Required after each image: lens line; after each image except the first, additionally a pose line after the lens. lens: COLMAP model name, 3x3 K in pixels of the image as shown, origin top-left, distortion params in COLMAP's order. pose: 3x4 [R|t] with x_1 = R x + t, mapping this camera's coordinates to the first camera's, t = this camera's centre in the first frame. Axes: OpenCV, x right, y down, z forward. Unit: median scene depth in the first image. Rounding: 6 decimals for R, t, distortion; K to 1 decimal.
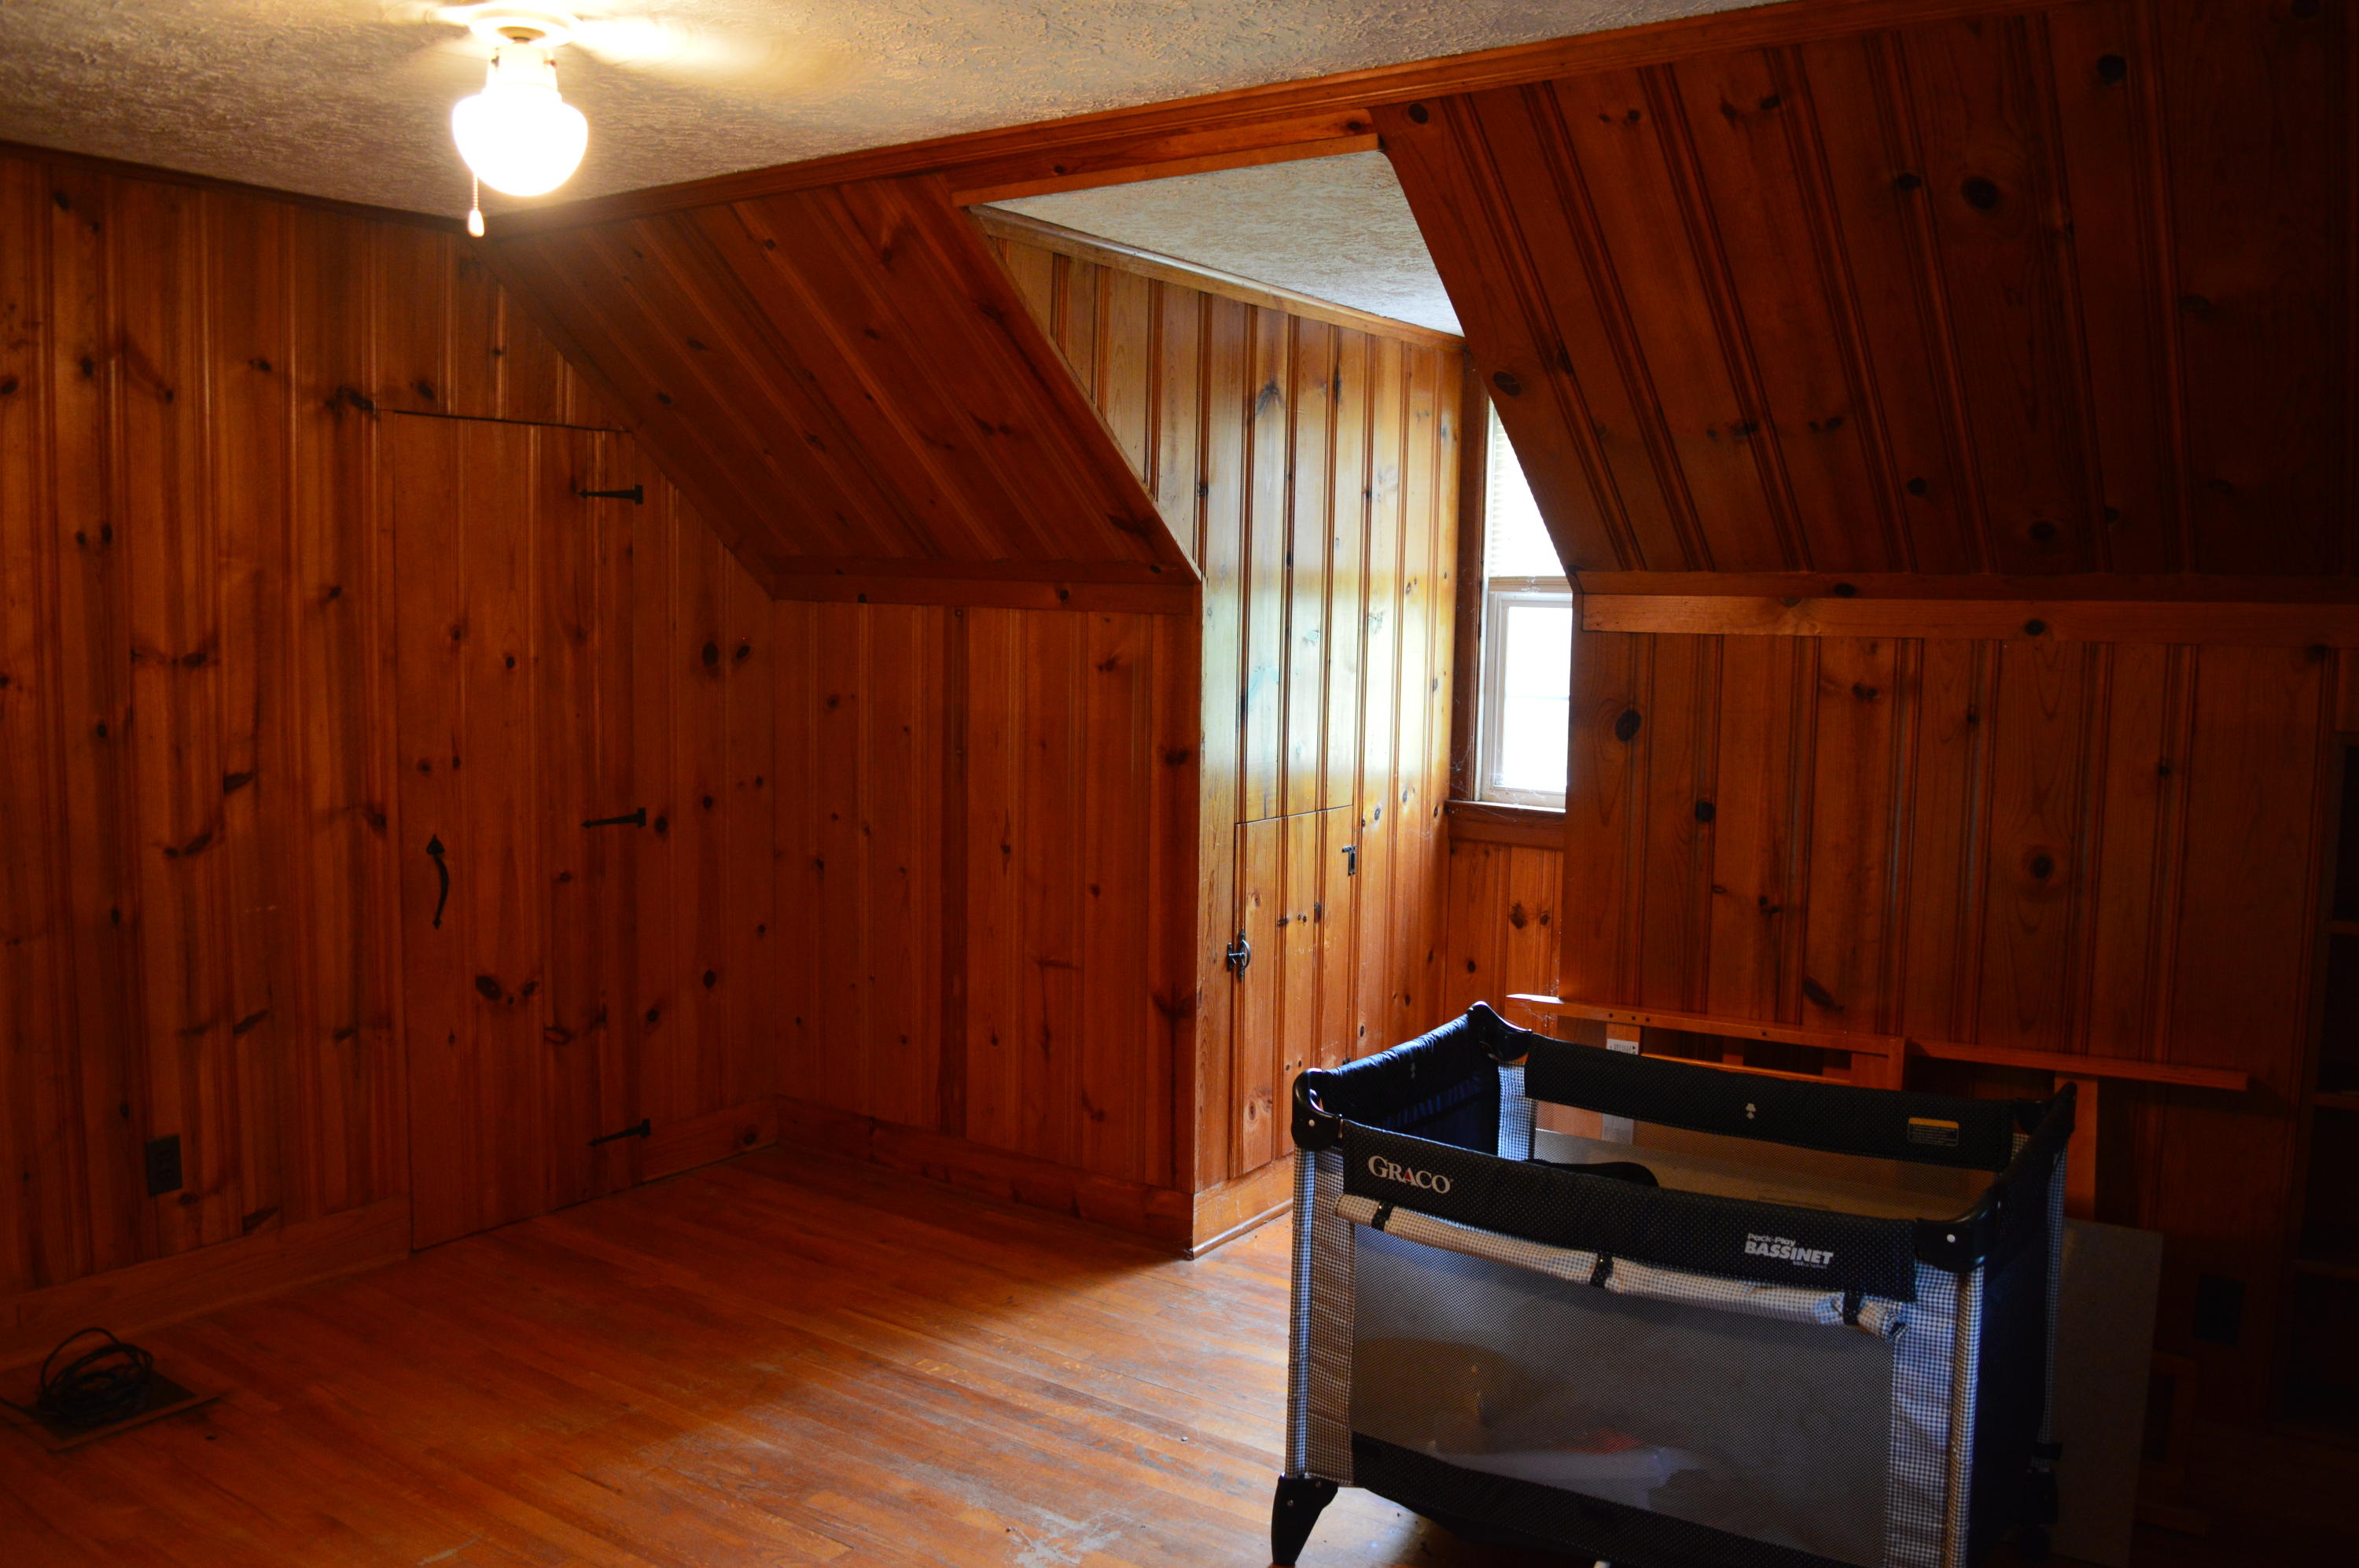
lens RADIAL K [[1876.7, 0, 1186.5], [0, 1876.7, 783.3], [0, 0, 1]] dist [-0.081470, 0.010025]
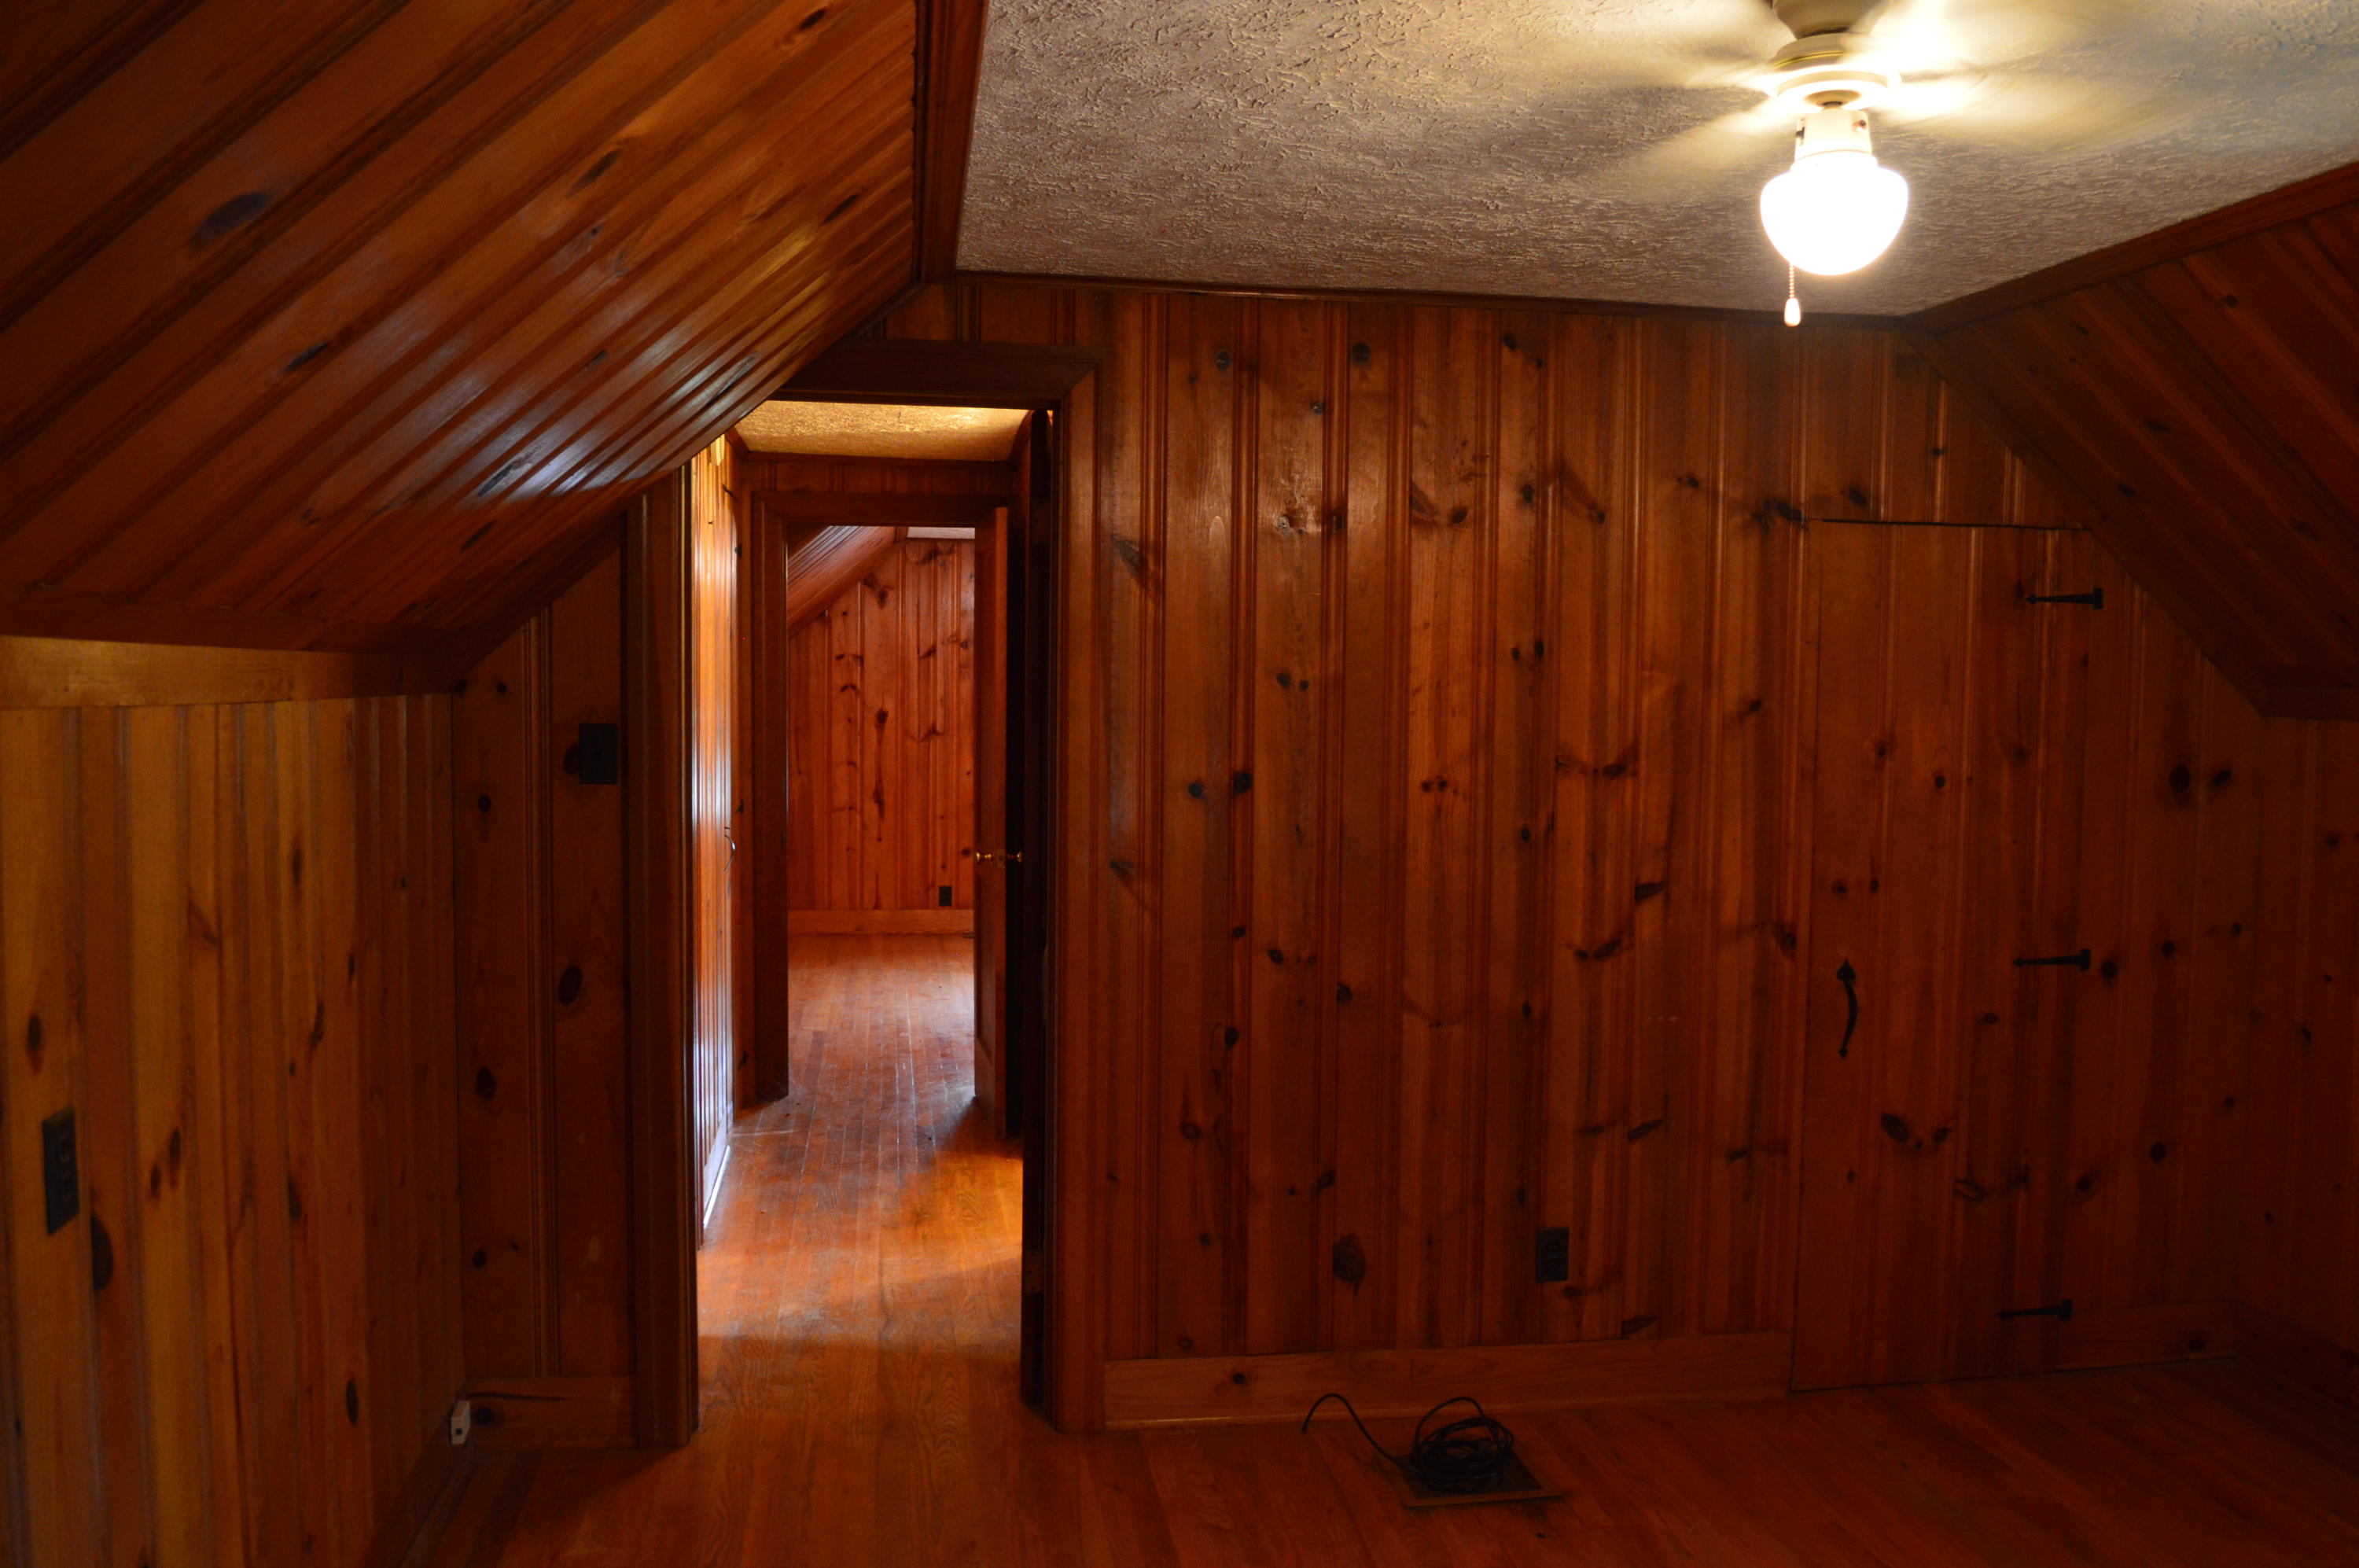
lens RADIAL K [[1876.7, 0, 1194.9], [0, 1876.7, 784.5], [0, 0, 1]] dist [-0.081470, 0.010025]
pose [[0.697128, 0.029654, -0.716333, 0.046152], [-0.070377, 0.997149, -0.027211, -0.013689], [0.713484, 0.069383, 0.697227, 0.095818]]
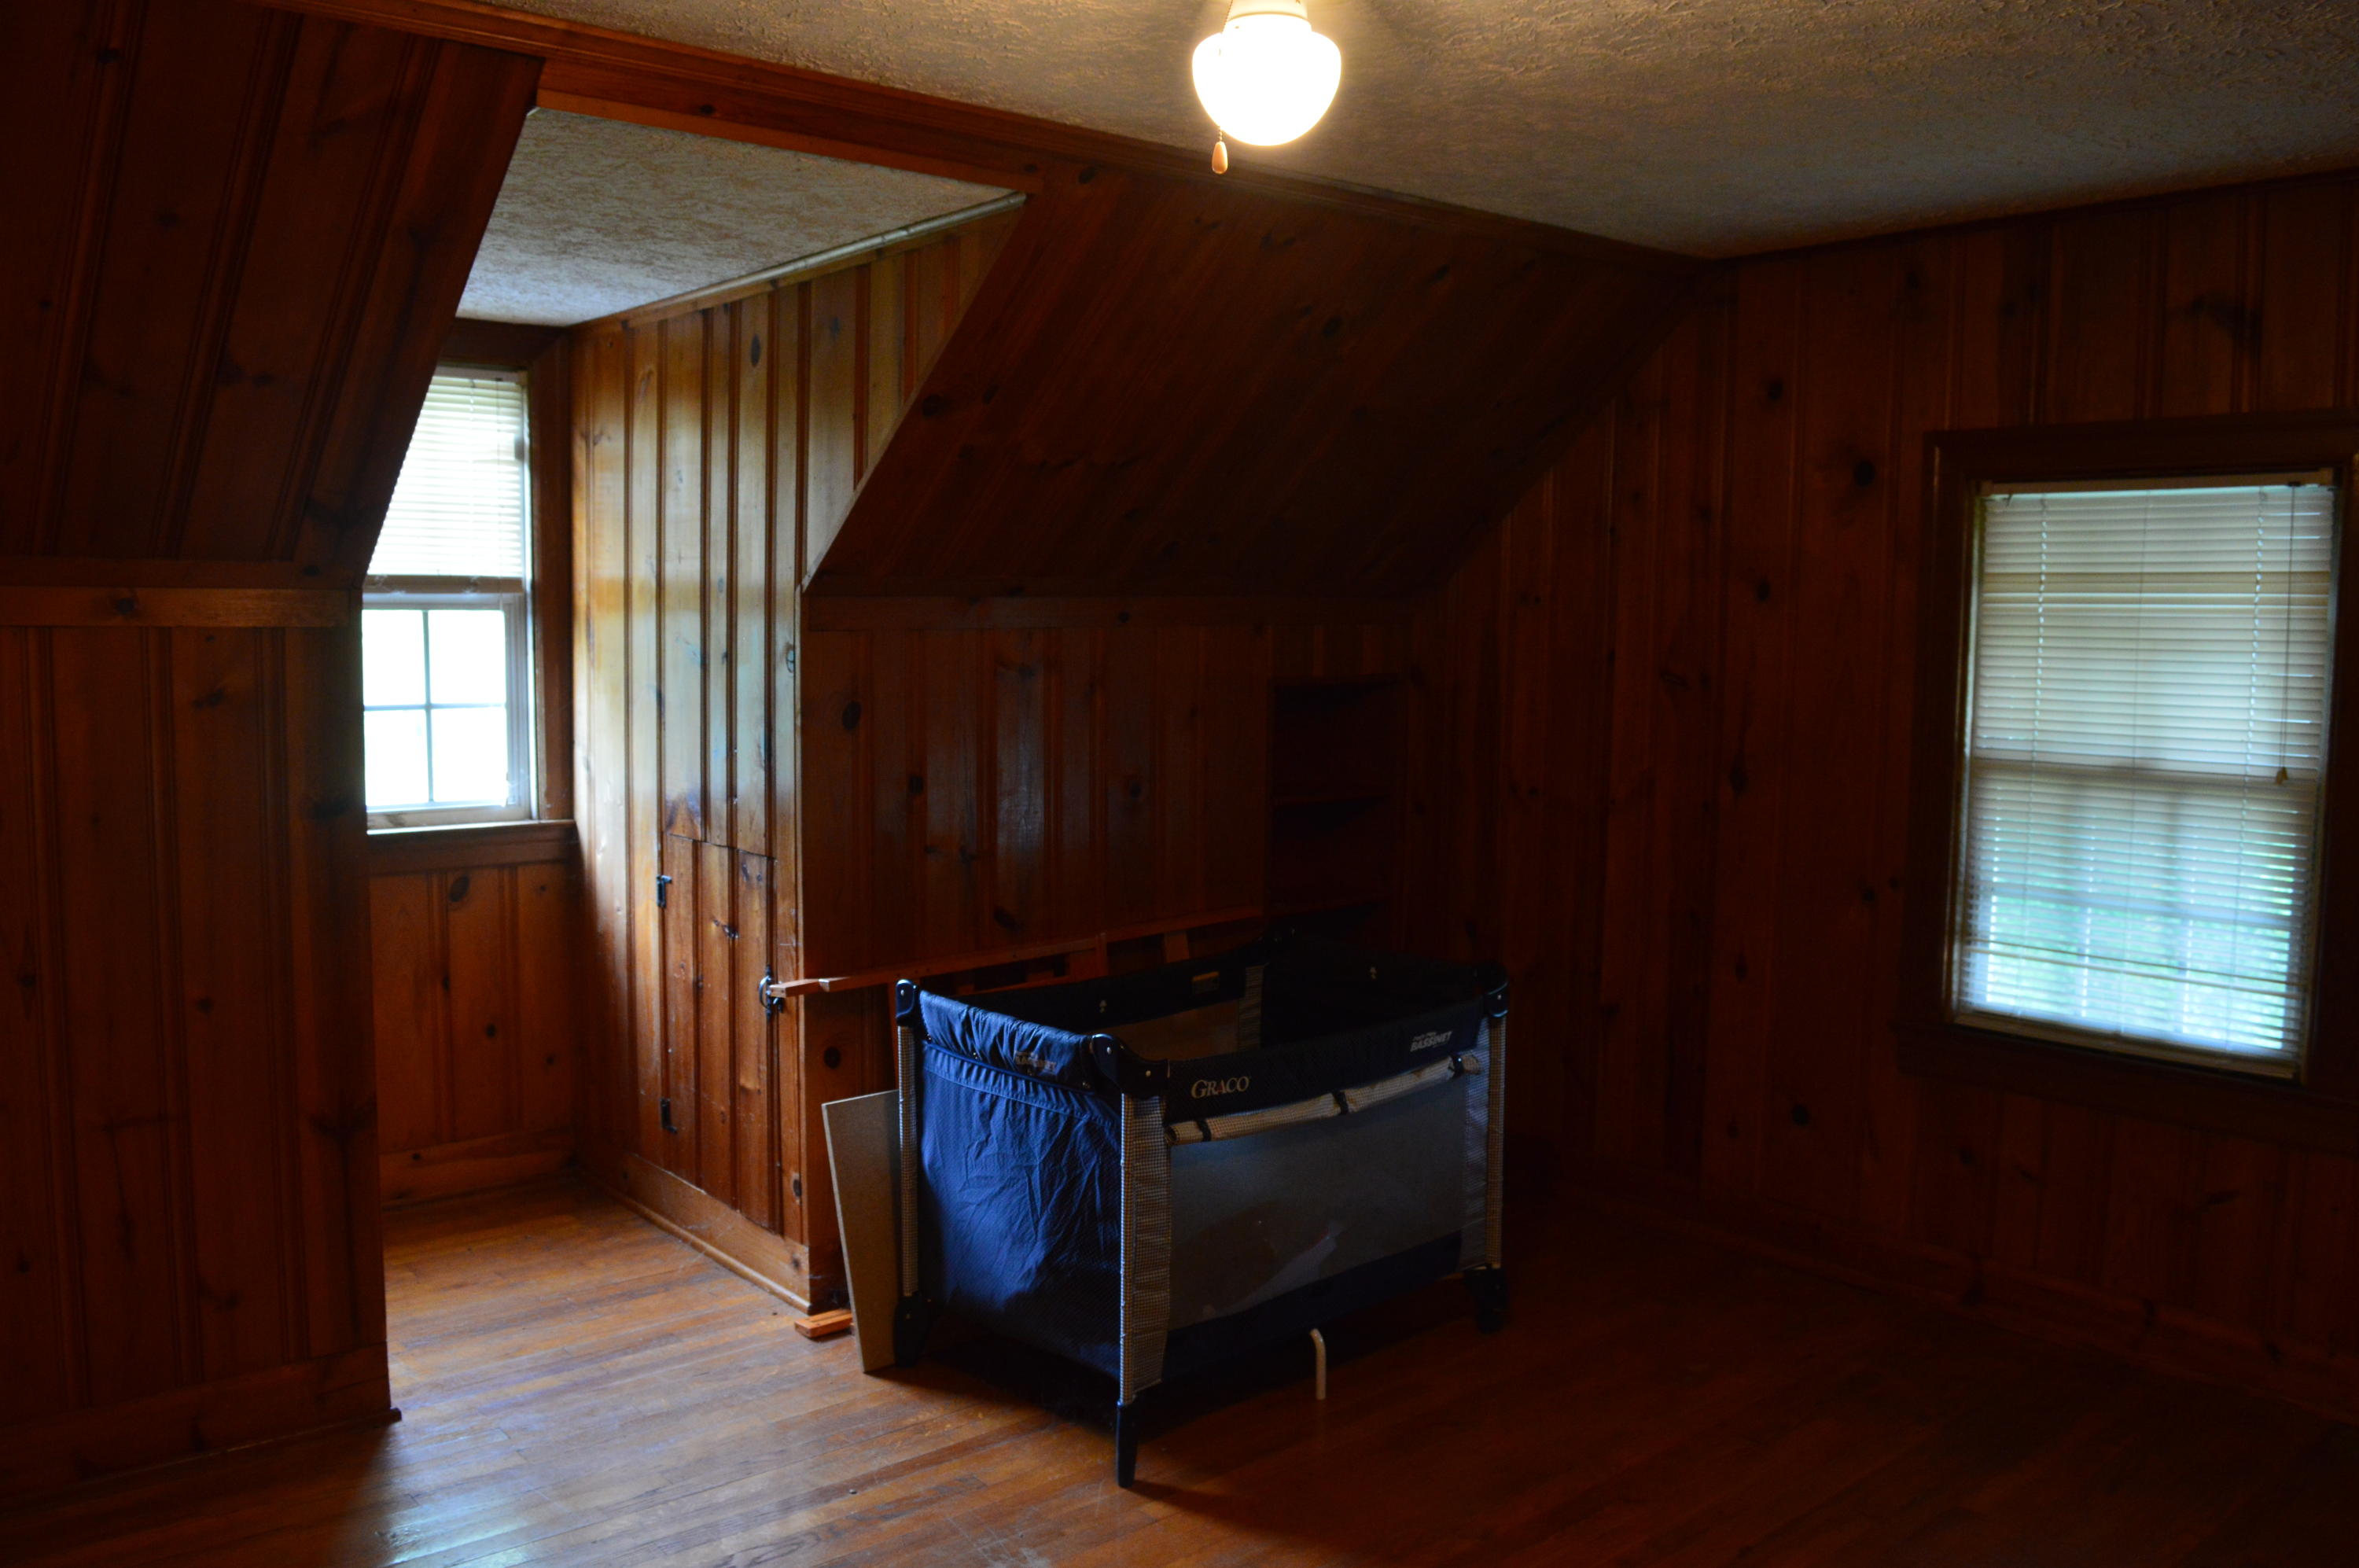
lens RADIAL K [[1876.7, 0, 1173.6], [0, 1876.7, 789.6], [0, 0, 1]] dist [-0.081470, 0.010025]
pose [[0.260147, -0.108779, 0.959422, -0.838014], [0.095093, 0.991690, 0.086654, -0.070591], [-0.960875, 0.068691, 0.268329, 0.570056]]
